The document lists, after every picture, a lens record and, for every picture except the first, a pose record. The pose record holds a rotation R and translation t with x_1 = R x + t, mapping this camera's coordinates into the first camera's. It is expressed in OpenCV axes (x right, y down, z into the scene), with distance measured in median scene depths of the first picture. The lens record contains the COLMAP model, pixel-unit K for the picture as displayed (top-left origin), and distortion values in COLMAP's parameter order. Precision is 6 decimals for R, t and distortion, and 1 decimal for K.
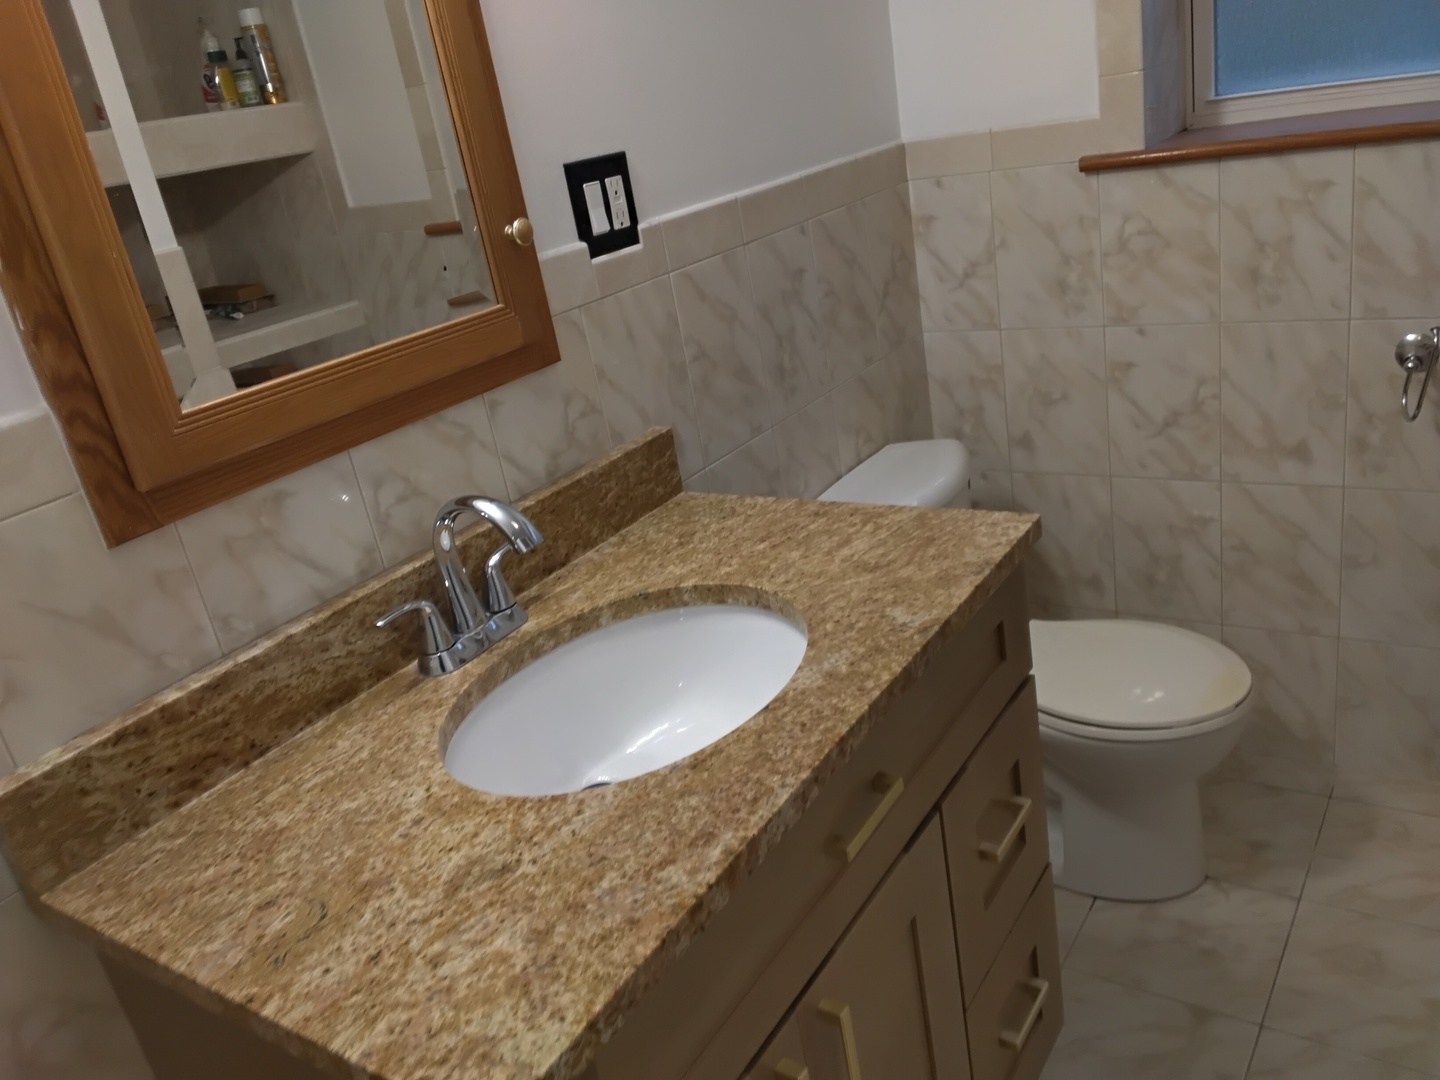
lens RADIAL K [[1143.7, 0, 729.1], [0, 1143.7, 537.1], [0, 0, 1]] dist [0.123653, -0.201017]
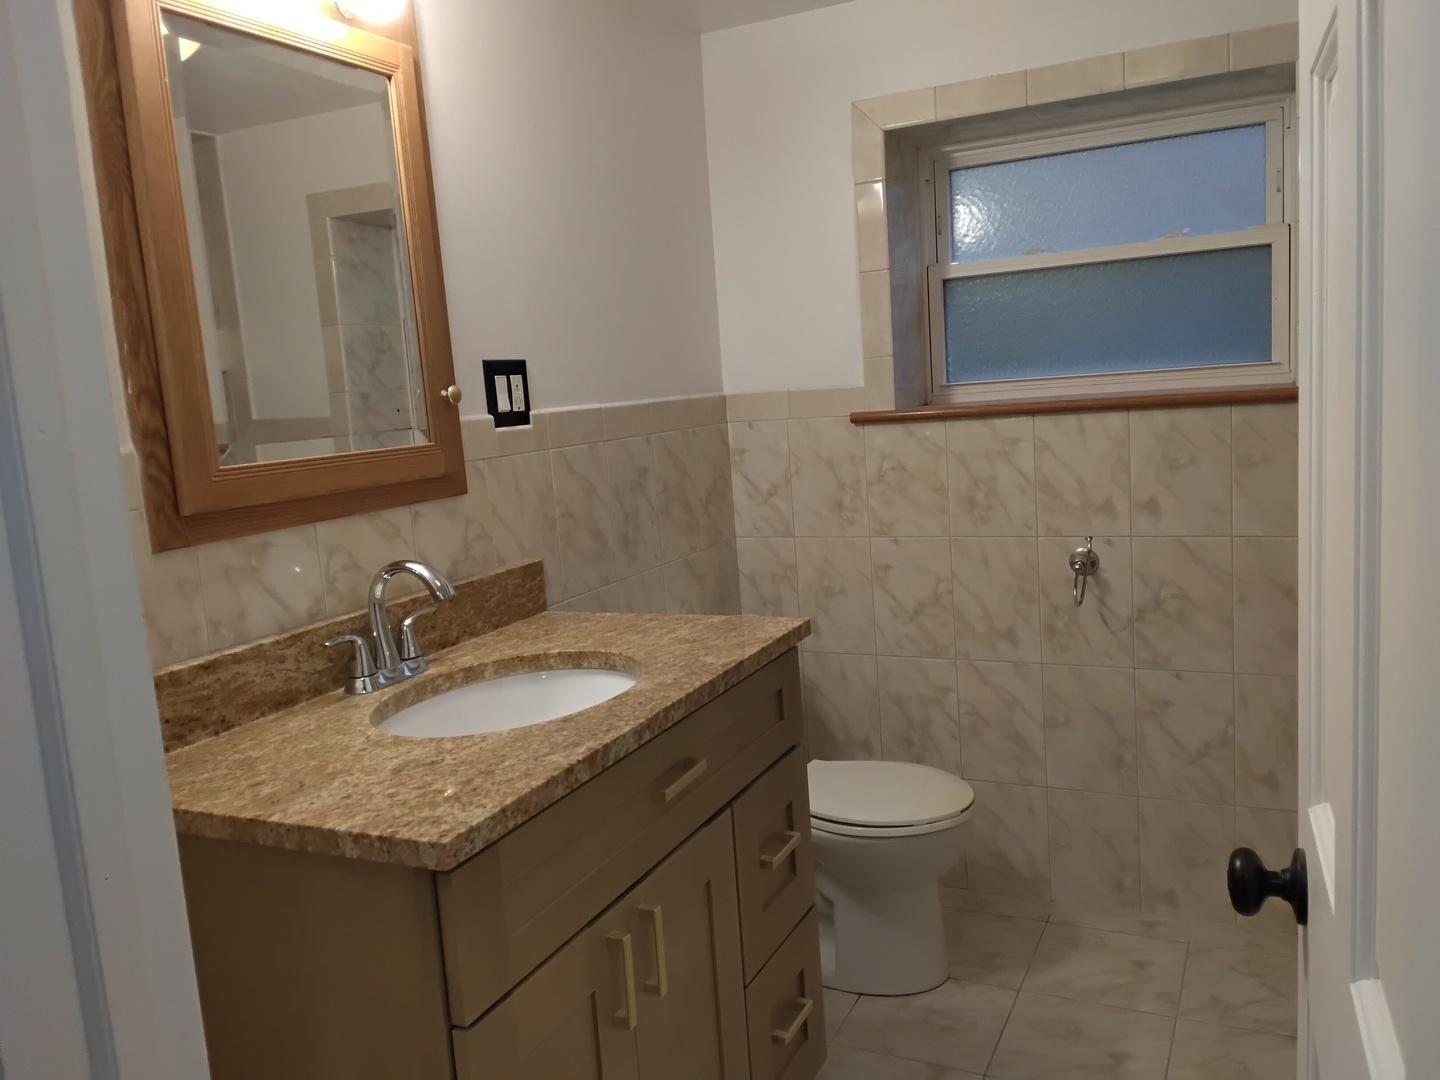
lens RADIAL K [[1143.7, 0, 729.1], [0, 1143.7, 537.1], [0, 0, 1]] dist [0.123653, -0.201017]
pose [[0.986508, 0.074109, 0.145981, -0.035677], [-0.034698, 0.966066, -0.255953, 0.221861], [-0.159996, 0.247434, 0.955603, -0.312544]]
